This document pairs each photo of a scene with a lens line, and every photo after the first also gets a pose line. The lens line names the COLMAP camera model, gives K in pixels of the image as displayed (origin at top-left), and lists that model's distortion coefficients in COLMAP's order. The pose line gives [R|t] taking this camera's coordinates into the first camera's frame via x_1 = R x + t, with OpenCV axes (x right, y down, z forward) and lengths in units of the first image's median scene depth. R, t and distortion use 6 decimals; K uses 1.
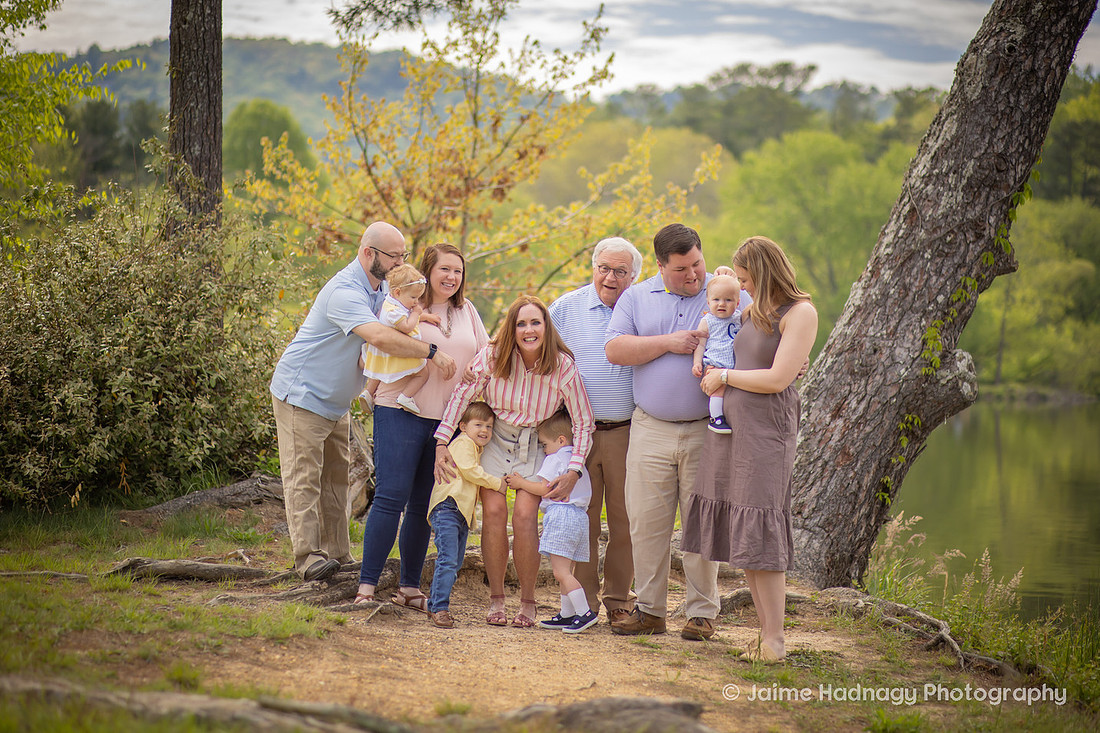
lens RADIAL K [[2674.3, 0, 584.1], [0, 2674.3, 315.7], [0, 0, 1]] dist [-0.104281, -0.715251]
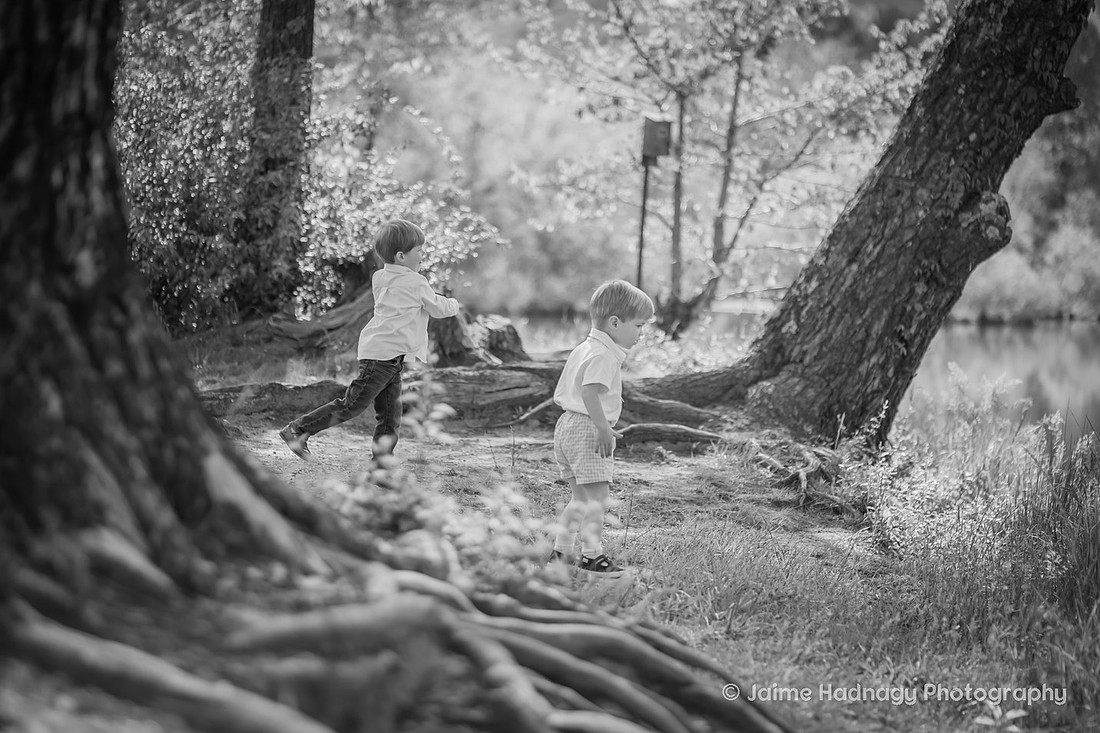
lens RADIAL K [[2913.9, 0, 553.4], [0, 2913.9, 409.9], [0, 0, 1]] dist [-0.096039, -1.106849]
pose [[0.956305, 0.022678, -0.291489, 0.292317], [-0.005740, 0.998251, 0.058832, 0.030093], [0.292313, -0.054588, 0.954763, -0.016983]]
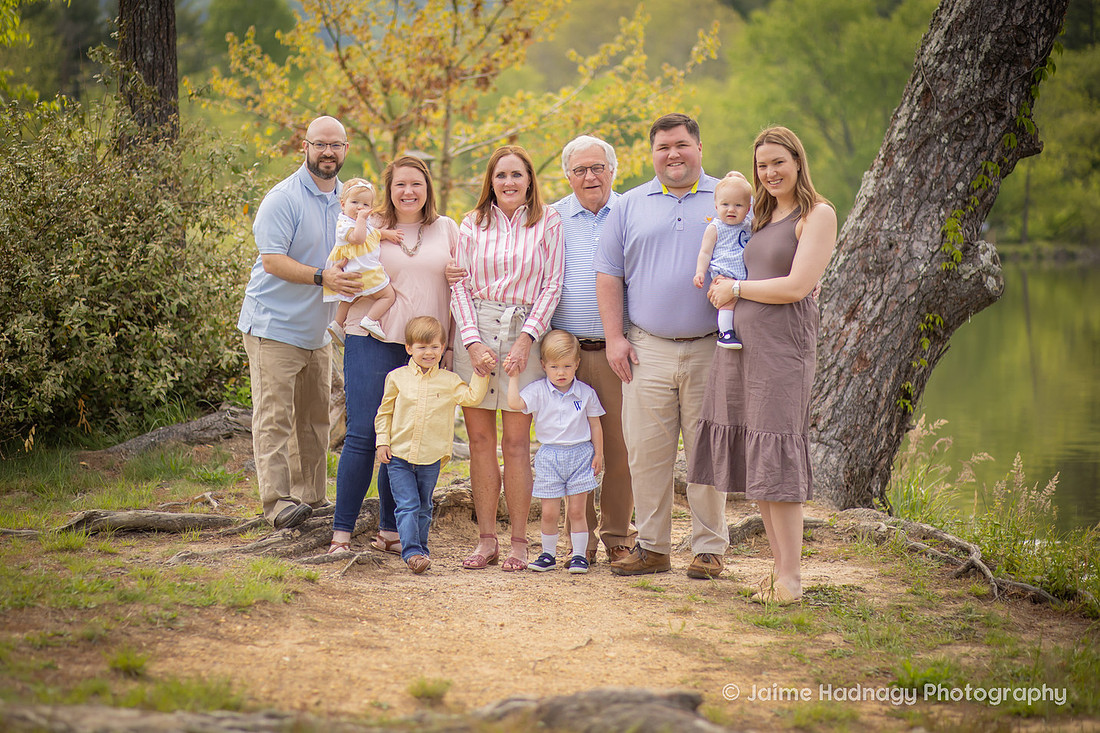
lens RADIAL K [[2772.5, 0, 550.0], [0, 2772.5, 366.5], [0, 0, 1]] dist [-0.071636, -1.516262]
pose [[0.999111, -0.038309, -0.017596, 0.006893], [0.039351, 0.997218, 0.063312, -0.010396], [0.015121, -0.063948, 0.997839, 0.043824]]
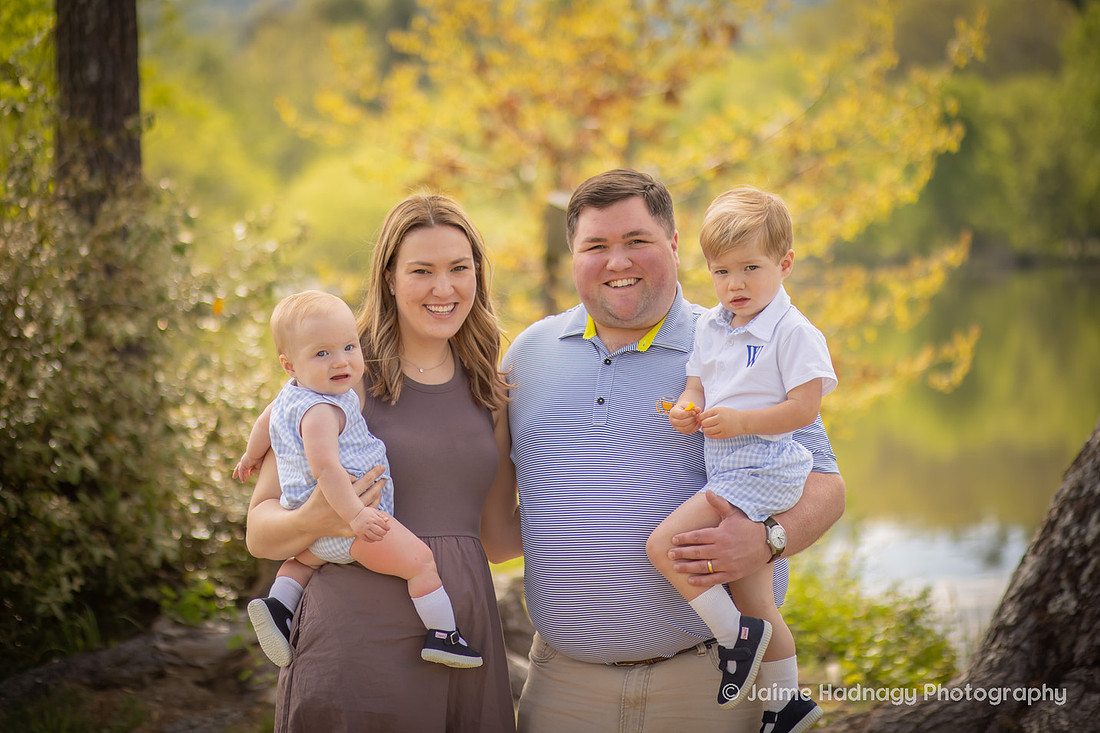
lens RADIAL K [[2823.7, 0, 544.2], [0, 2823.7, 367.0], [0, 0, 1]] dist [-0.097835, -0.485003]
pose [[0.989776, -0.042775, -0.136066, 0.047275], [0.050850, 0.997110, 0.056436, -0.027311], [0.133259, -0.062777, 0.989091, 0.393170]]
